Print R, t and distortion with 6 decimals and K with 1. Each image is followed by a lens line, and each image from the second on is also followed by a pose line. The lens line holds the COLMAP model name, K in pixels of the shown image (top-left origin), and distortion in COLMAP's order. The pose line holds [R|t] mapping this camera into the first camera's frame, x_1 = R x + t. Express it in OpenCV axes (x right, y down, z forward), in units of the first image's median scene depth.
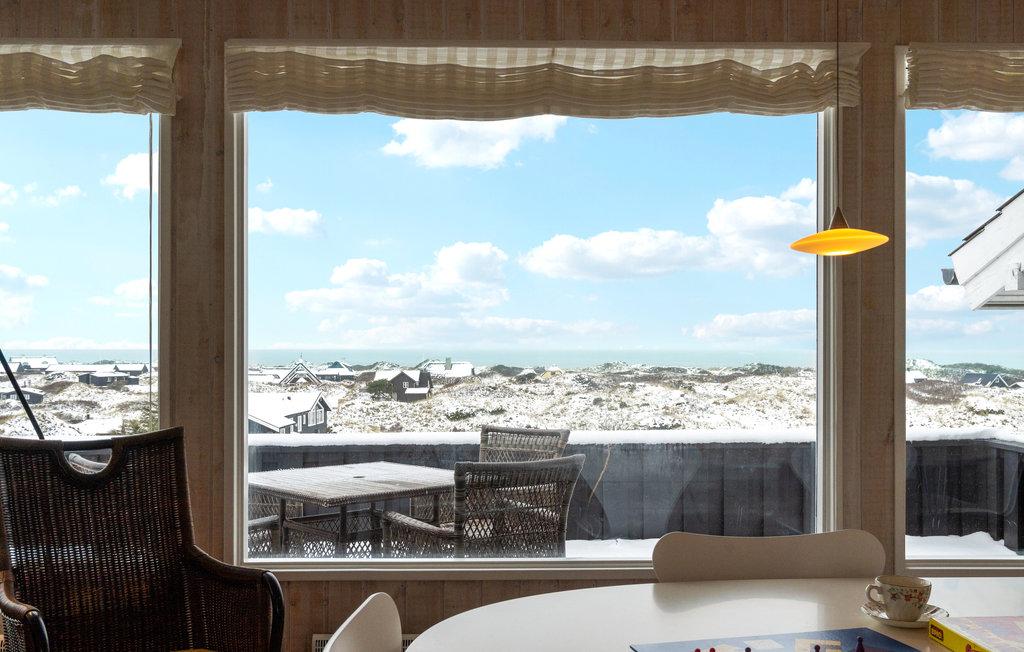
lens RADIAL K [[990.1, 0, 507.1], [0, 990.1, 324.6], [0, 0, 1]] dist [-0.002191, 0.000000]
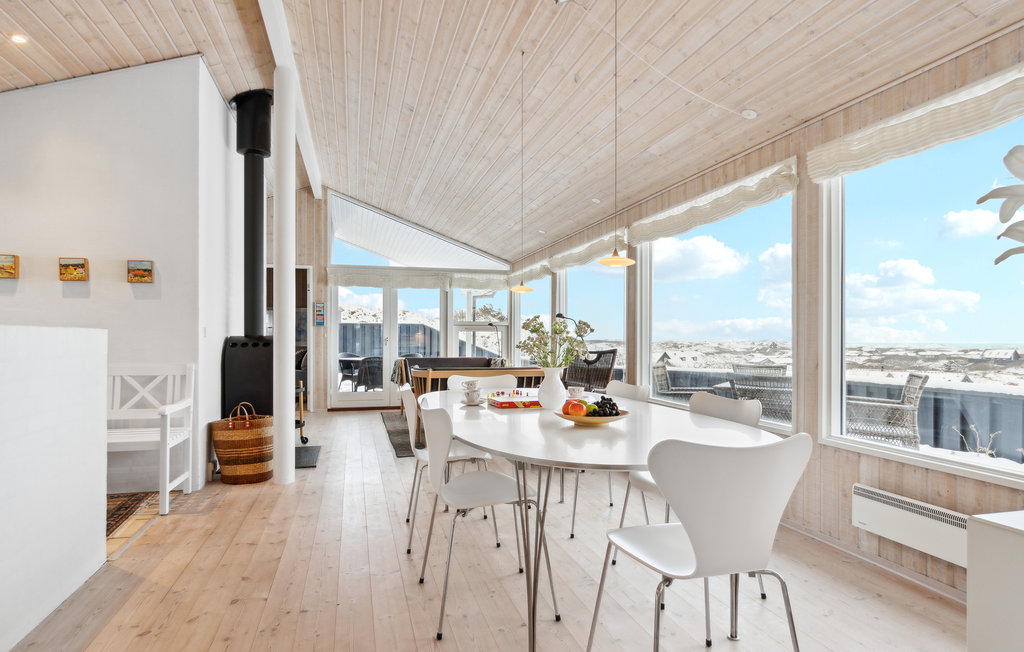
lens RADIAL K [[556.8, 0, 496.7], [0, 556.8, 338.0], [0, 0, 1]] dist [-0.002723, 0.002453]
pose [[0.230878, -0.000215, -0.972983, 1.261852], [0.016768, 0.999852, 0.003758, 0.052521], [0.972838, -0.017182, 0.230847, 0.185632]]
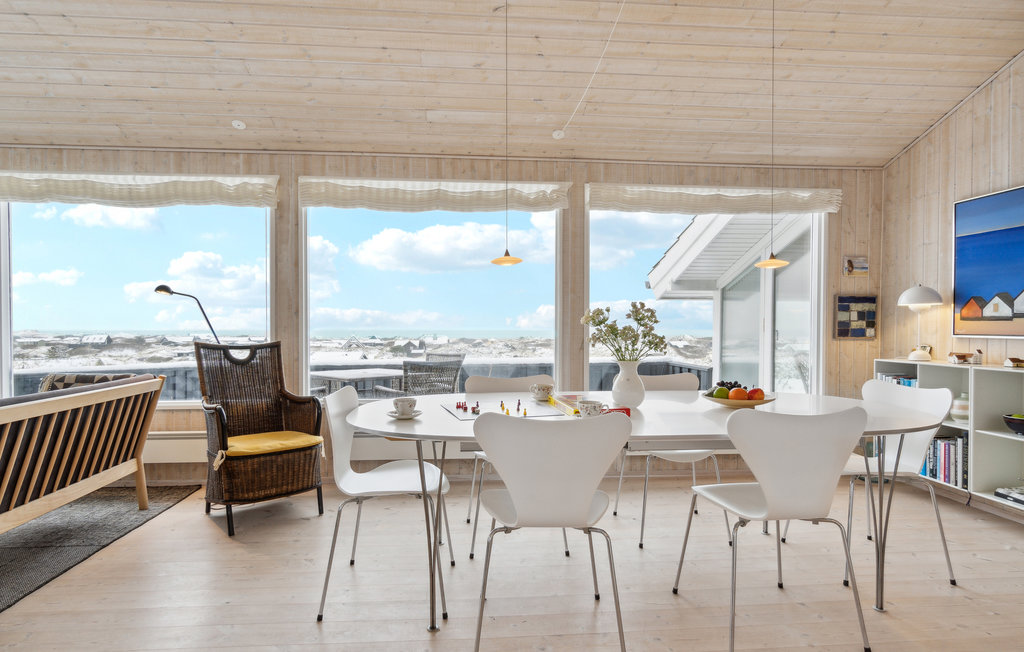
lens RADIAL K [[540.8, 0, 503.5], [0, 540.8, 328.1], [0, 0, 1]] dist [-0.006206, 0.000722]
pose [[0.997953, 0.002268, 0.063904, 0.114335], [-0.003661, 0.999758, 0.021678, 0.040702], [-0.063839, -0.021868, 0.997721, -0.301862]]
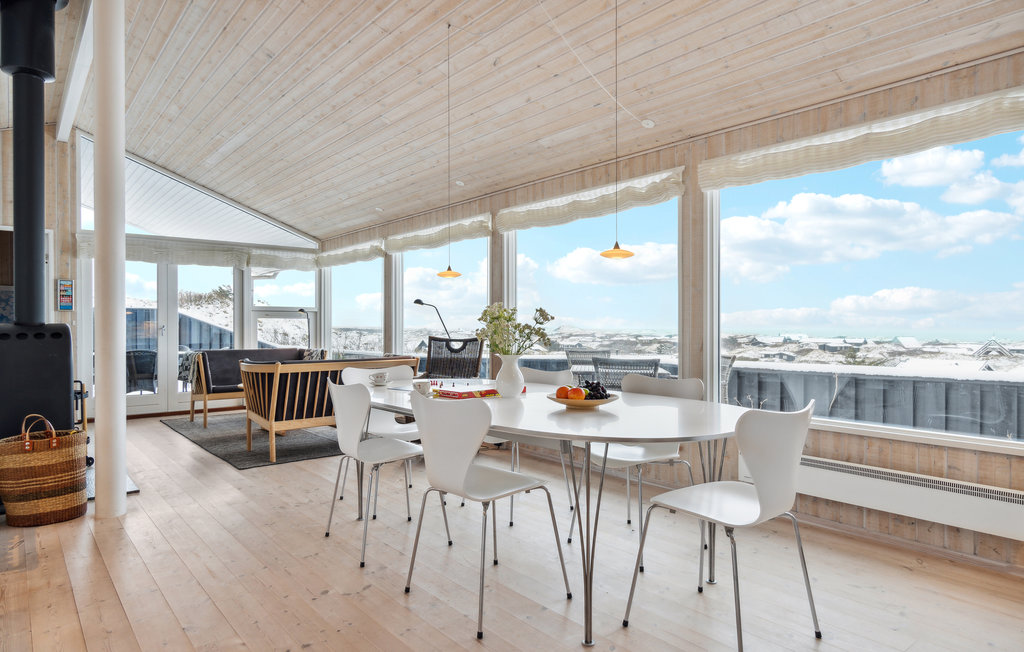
lens RADIAL K [[608.1, 0, 502.4], [0, 608.1, 328.8], [0, 0, 1]] dist [0.000354, -0.002440]
pose [[0.618383, 0.002564, -0.785872, 1.161263], [0.016618, 0.999728, 0.016338, 0.046208], [0.785701, -0.023163, 0.618173, -0.151455]]
